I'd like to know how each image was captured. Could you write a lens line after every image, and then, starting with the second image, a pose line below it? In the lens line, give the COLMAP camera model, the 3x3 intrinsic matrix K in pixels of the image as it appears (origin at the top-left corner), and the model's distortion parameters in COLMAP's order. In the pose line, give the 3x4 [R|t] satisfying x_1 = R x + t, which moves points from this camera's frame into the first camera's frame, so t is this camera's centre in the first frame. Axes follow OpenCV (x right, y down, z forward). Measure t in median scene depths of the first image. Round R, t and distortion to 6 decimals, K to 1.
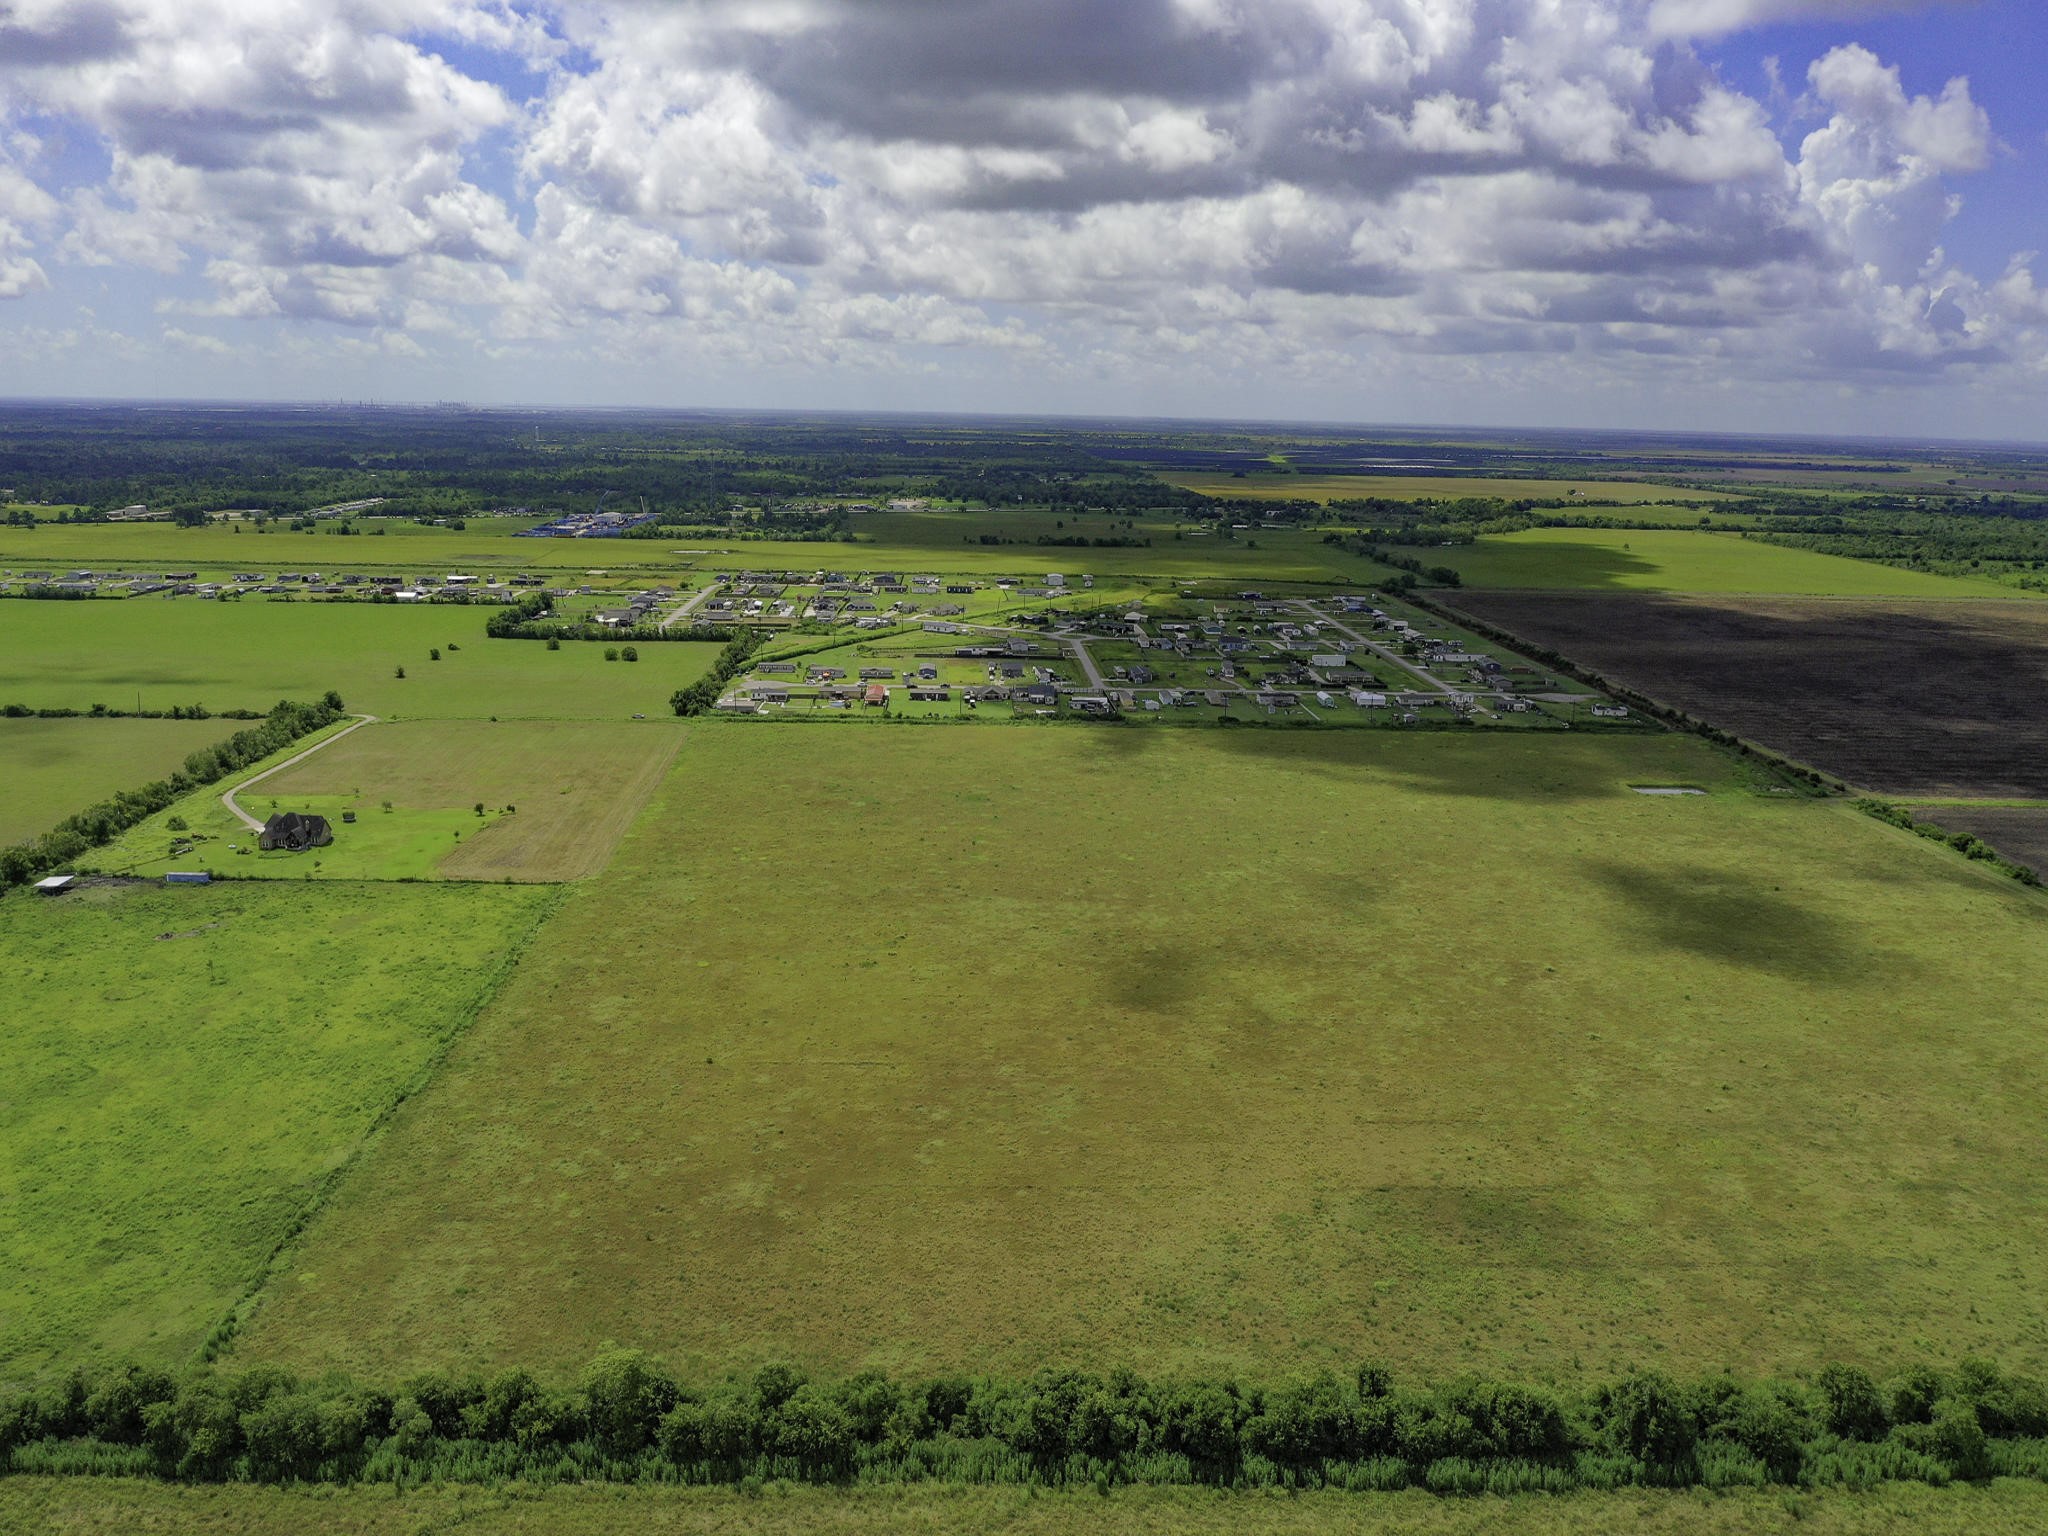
lens RADIAL K [[1585.5, 0, 1012.4], [0, 1585.5, 797.3], [0, 0, 1]] dist [-0.020272, -0.000394]
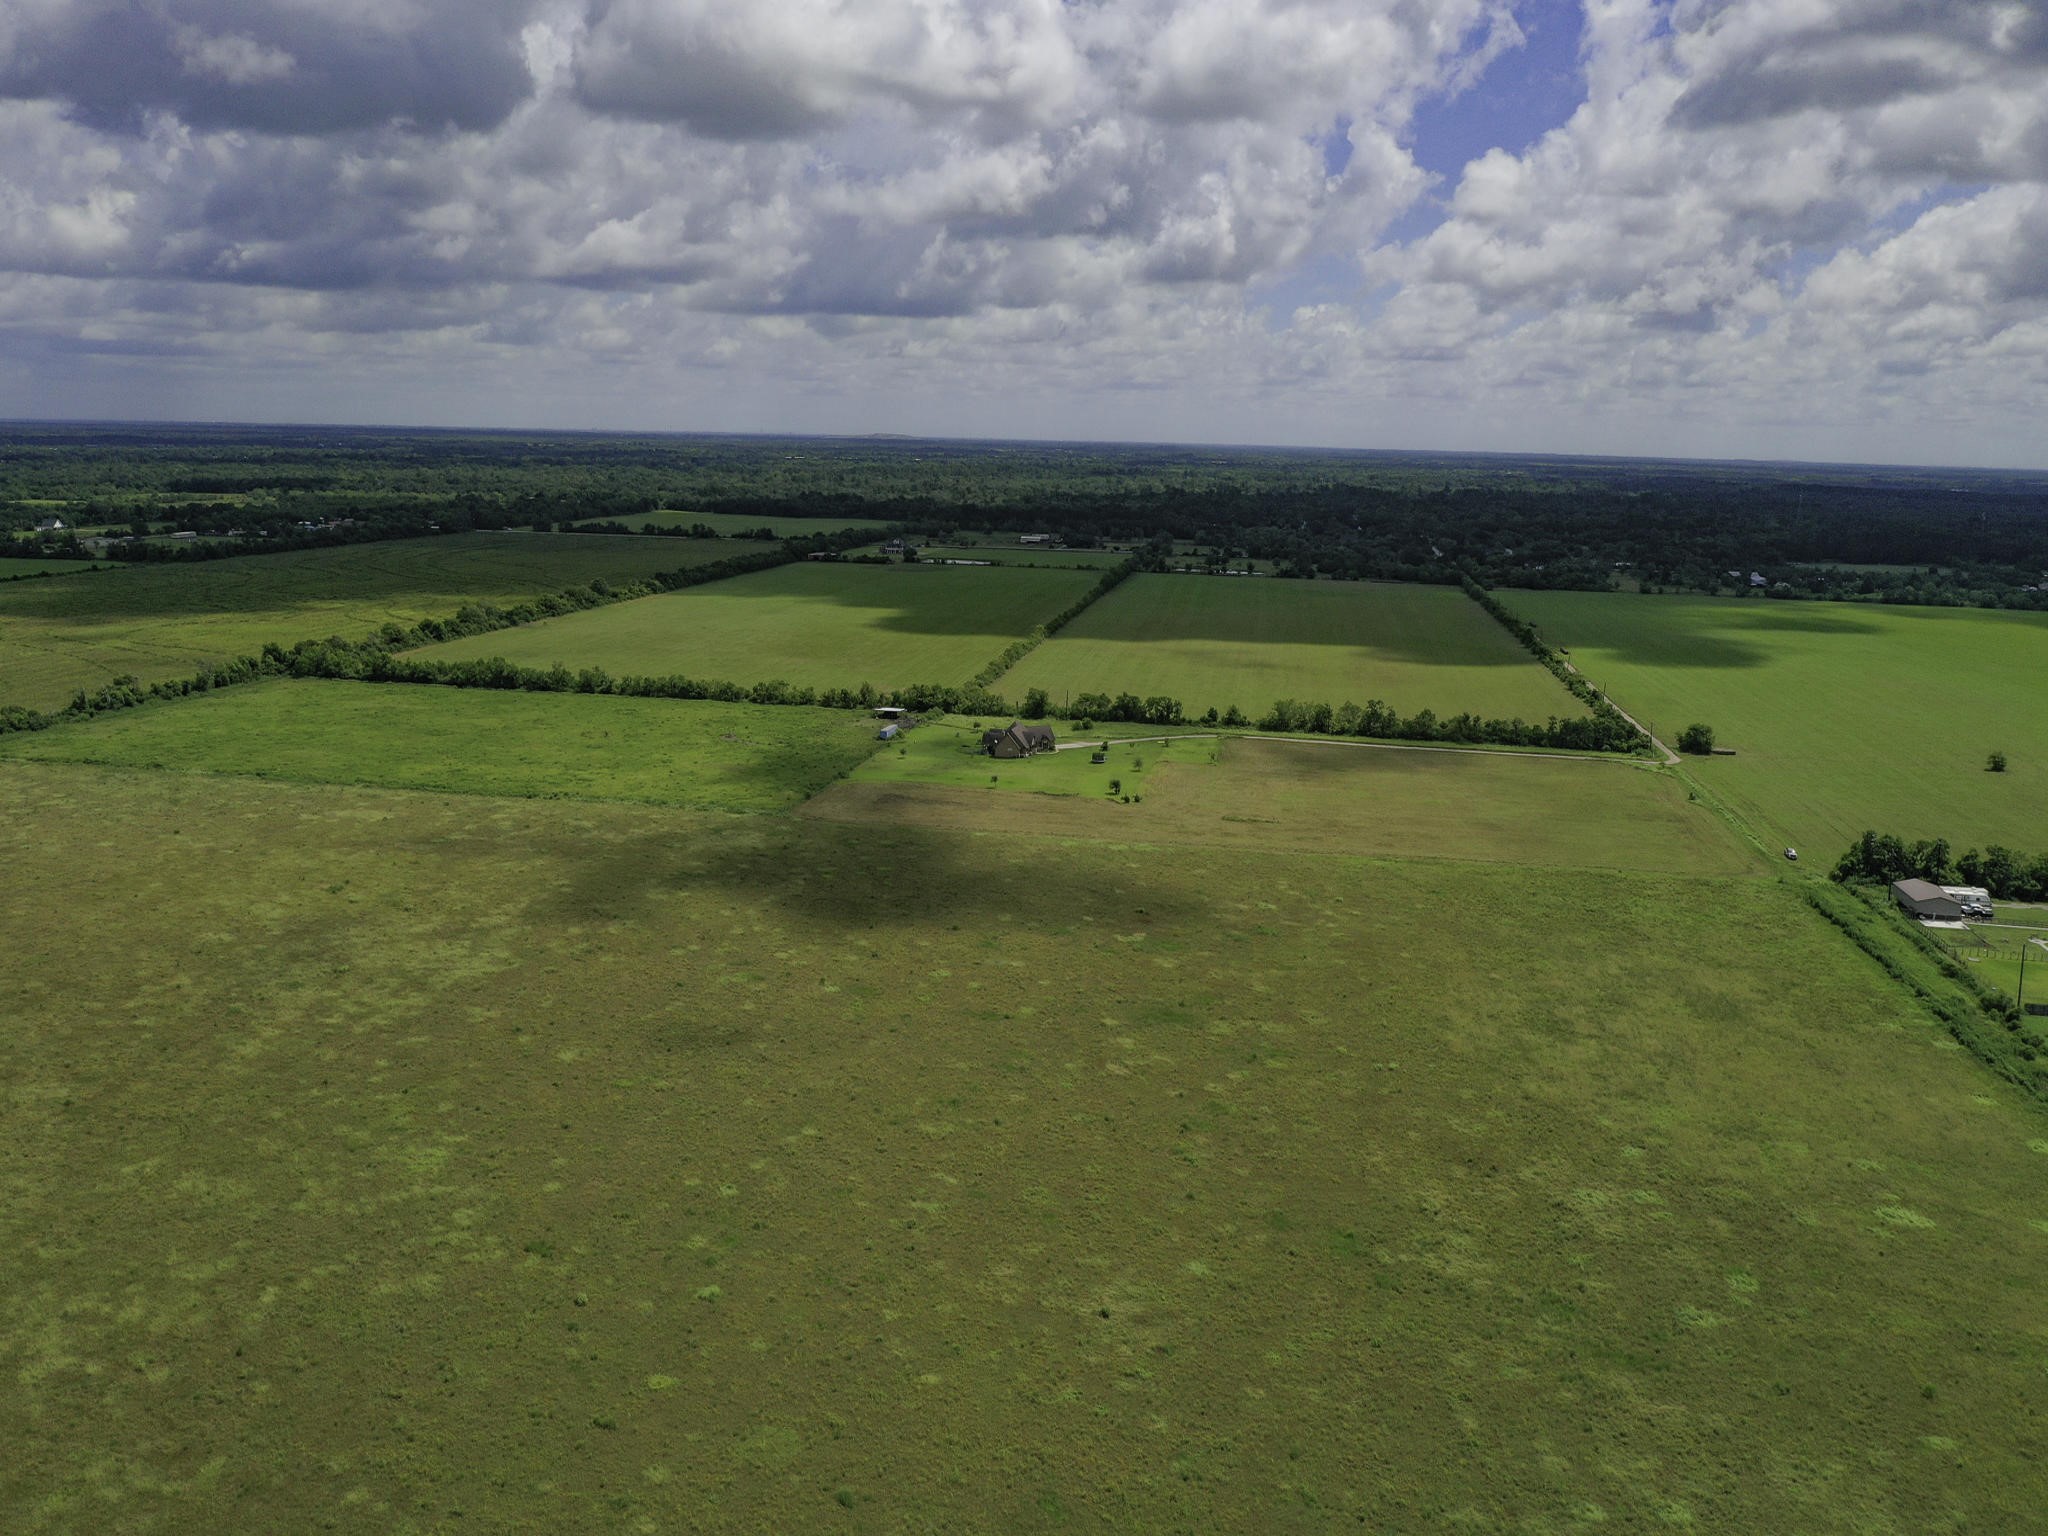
lens RADIAL K [[1585.5, 0, 1005.2], [0, 1585.5, 796.6], [0, 0, 1]] dist [-0.020272, -0.000394]
pose [[-0.219732, 0.194277, -0.956020, 0.686720], [-0.264966, 0.931247, 0.250143, -0.267633], [0.938888, 0.308277, -0.153148, 1.639498]]
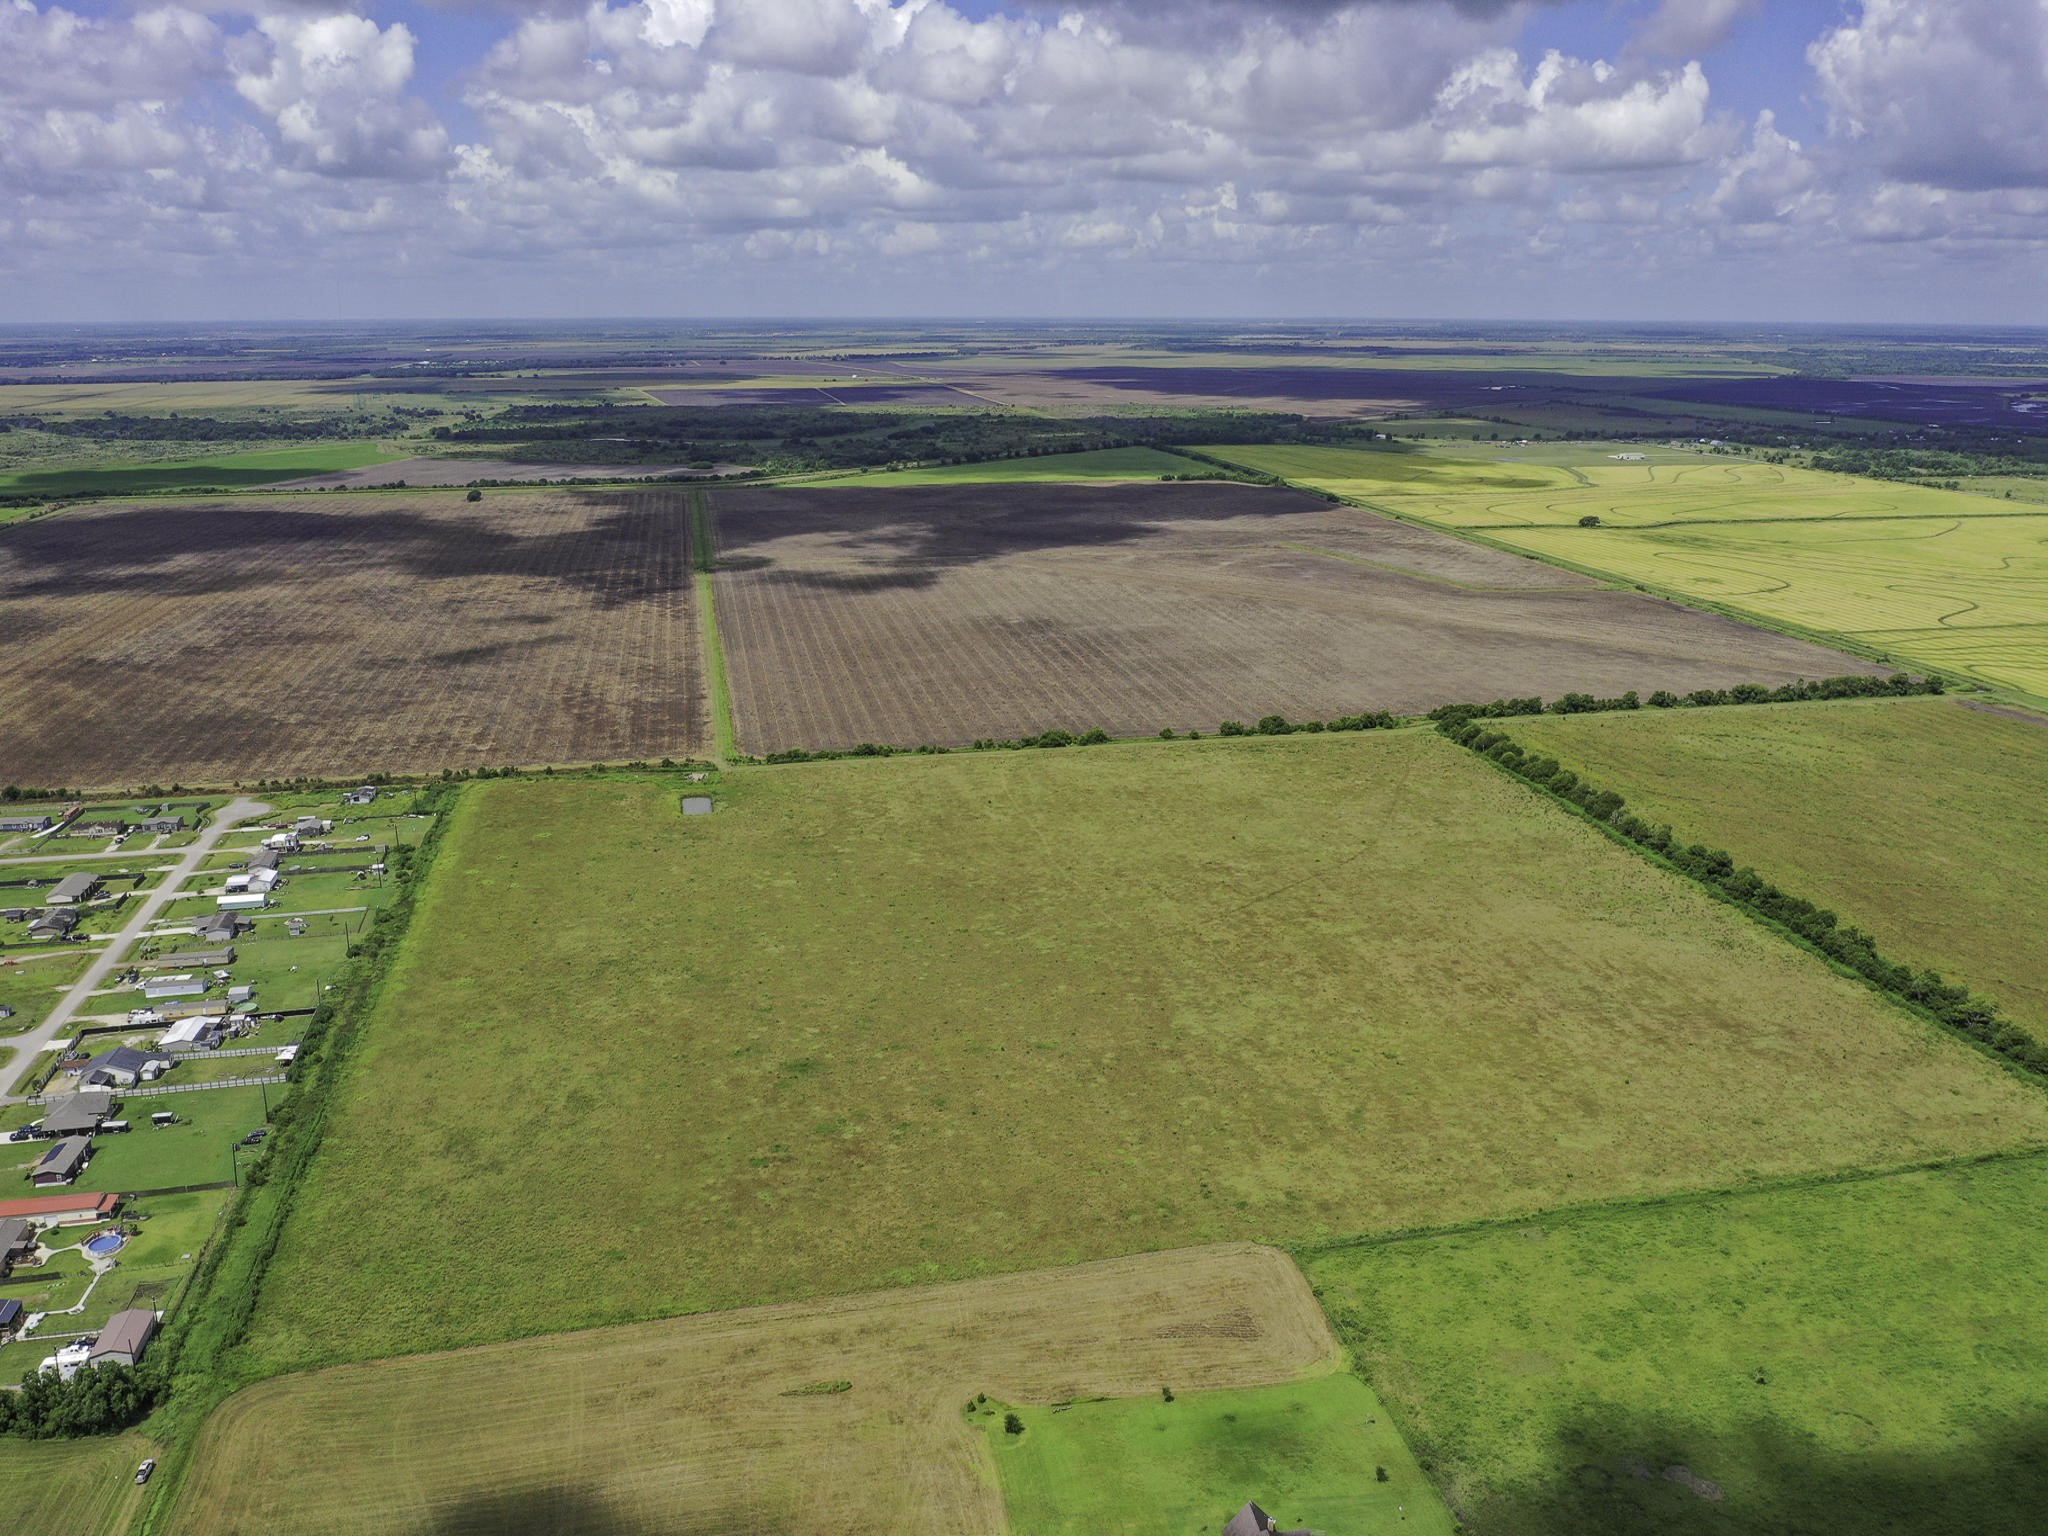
lens RADIAL K [[1585.5, 0, 1020.9], [0, 1585.5, 793.2], [0, 0, 1]] dist [-0.020272, -0.000394]
pose [[-0.173912, -0.313457, 0.933541, -1.253216], [0.232513, 0.908114, 0.348235, -0.634696], [-0.956918, 0.277623, -0.085049, 1.500241]]
